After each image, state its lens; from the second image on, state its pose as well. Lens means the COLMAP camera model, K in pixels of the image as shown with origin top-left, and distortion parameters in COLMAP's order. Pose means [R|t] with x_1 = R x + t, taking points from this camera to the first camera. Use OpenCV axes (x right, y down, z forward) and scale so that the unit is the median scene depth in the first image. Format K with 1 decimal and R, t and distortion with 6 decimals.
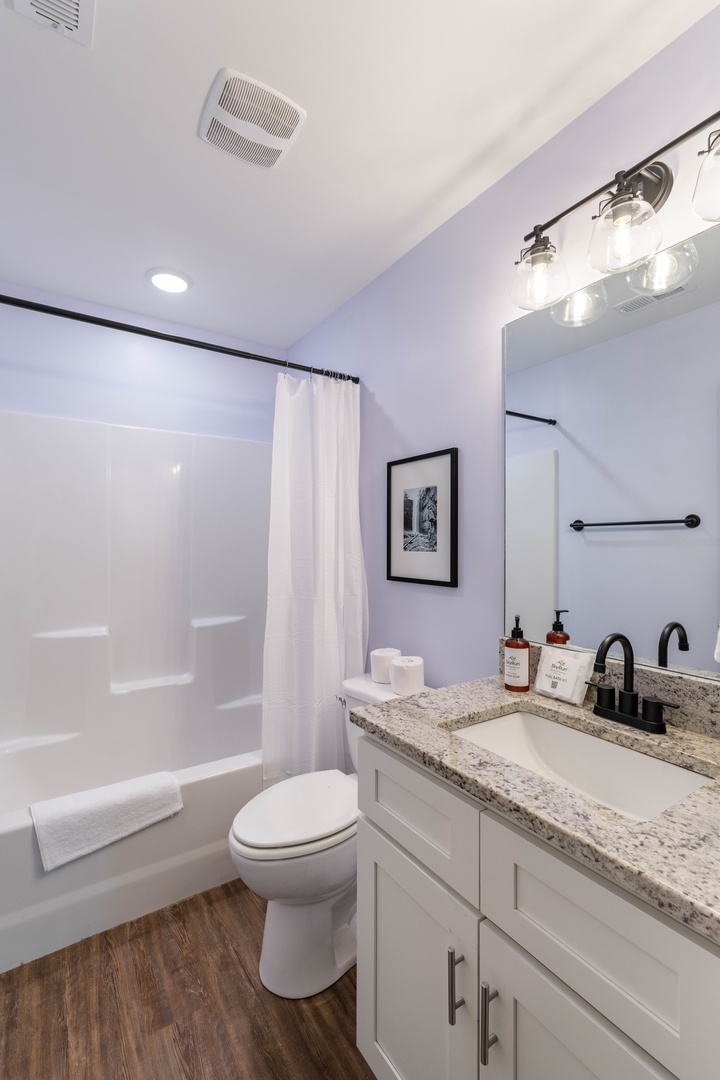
lens RADIAL K [[472.1, 0, 347.2], [0, 472.1, 539.2], [0, 0, 1]] dist [0.000107, 0.000837]
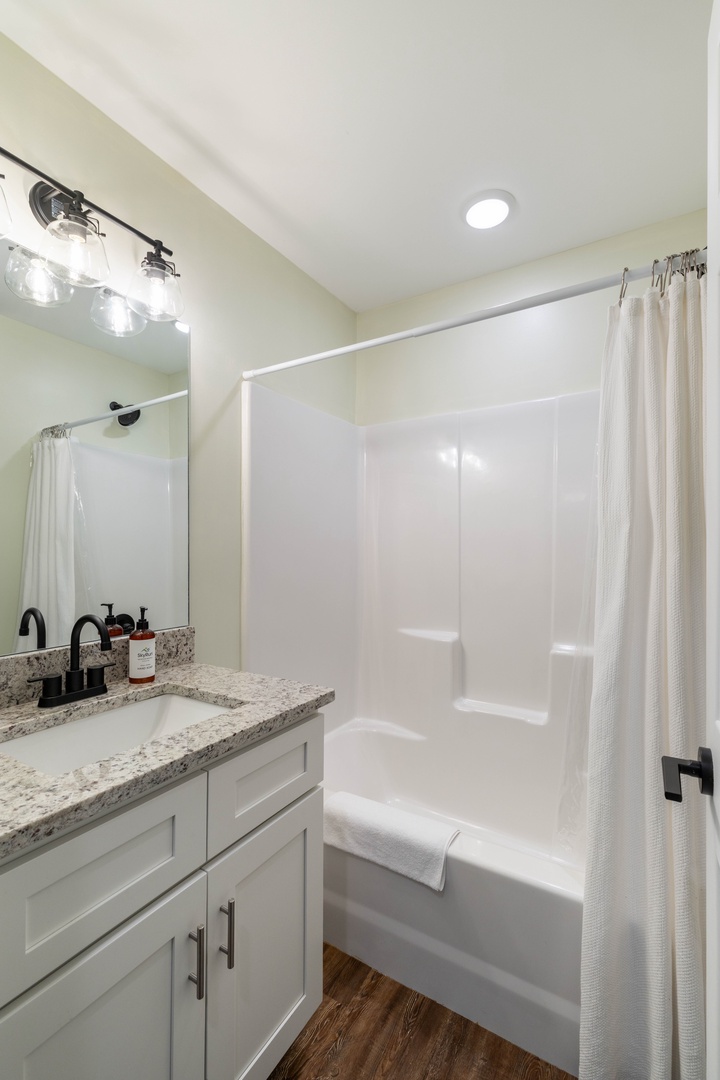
lens RADIAL K [[472.1, 0, 347.2], [0, 472.1, 539.2], [0, 0, 1]] dist [0.000107, 0.000837]
pose [[-0.424427, -0.005153, 0.905447, -0.719237], [-0.038584, 0.999178, -0.012400, 0.003823], [-0.904639, -0.040198, -0.424278, 0.962894]]
